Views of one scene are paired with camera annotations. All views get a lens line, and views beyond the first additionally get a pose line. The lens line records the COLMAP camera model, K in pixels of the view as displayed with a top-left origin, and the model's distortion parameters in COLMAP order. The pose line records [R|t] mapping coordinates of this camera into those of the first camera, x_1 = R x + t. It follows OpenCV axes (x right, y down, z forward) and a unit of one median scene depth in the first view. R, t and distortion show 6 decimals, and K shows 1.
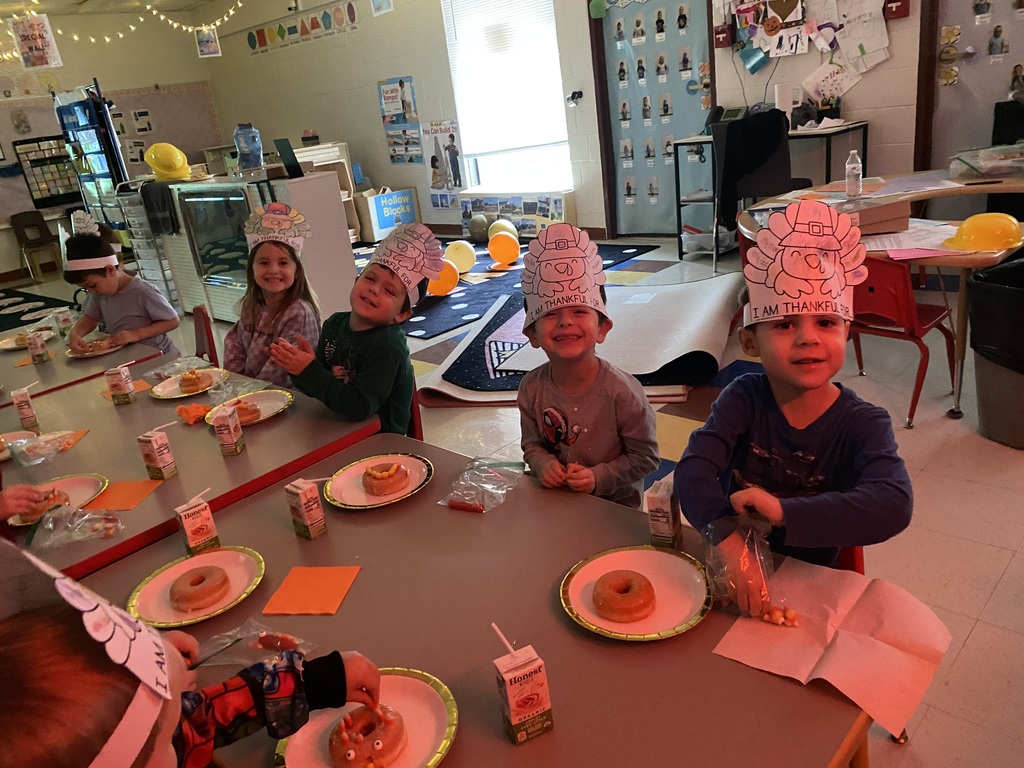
lens RADIAL K [[785.6, 0, 521.4], [0, 785.6, 412.4], [0, 0, 1]] dist [-0.008885, 0.000193]
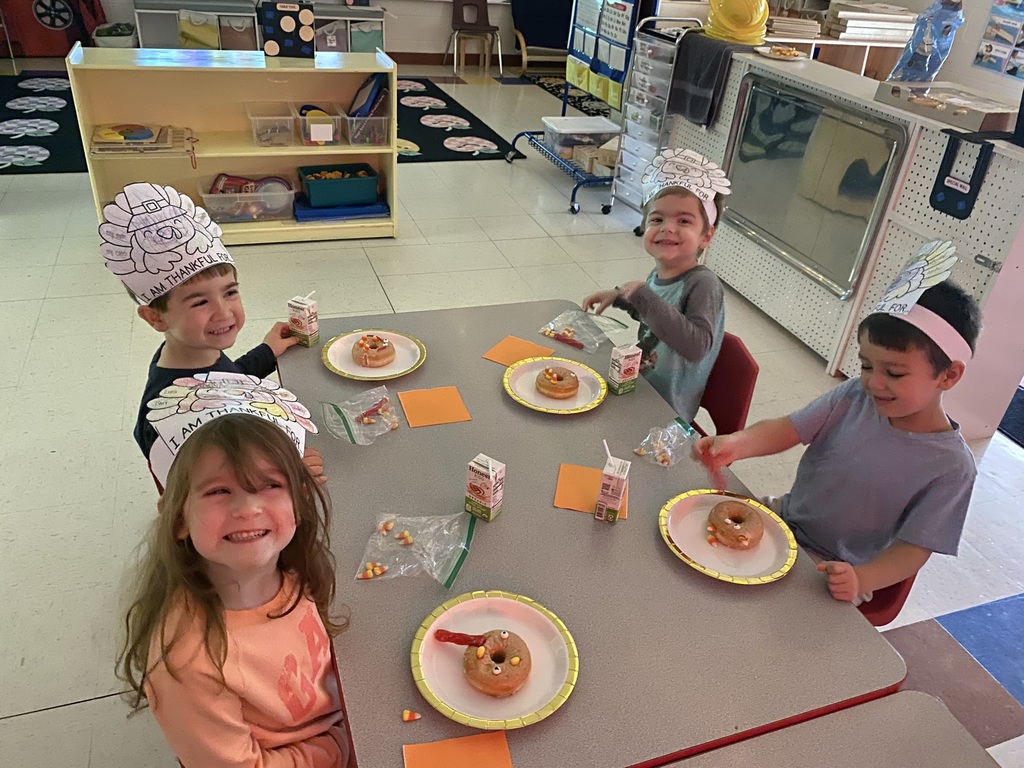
lens RADIAL K [[785.6, 0, 521.4], [0, 785.6, 412.4], [0, 0, 1]] dist [-0.008885, 0.000193]
pose [[0.875704, 0.405008, -0.262889, -0.223158], [-0.343235, 0.905082, 0.251031, -0.089197], [0.339606, -0.129596, 0.931597, 0.219575]]
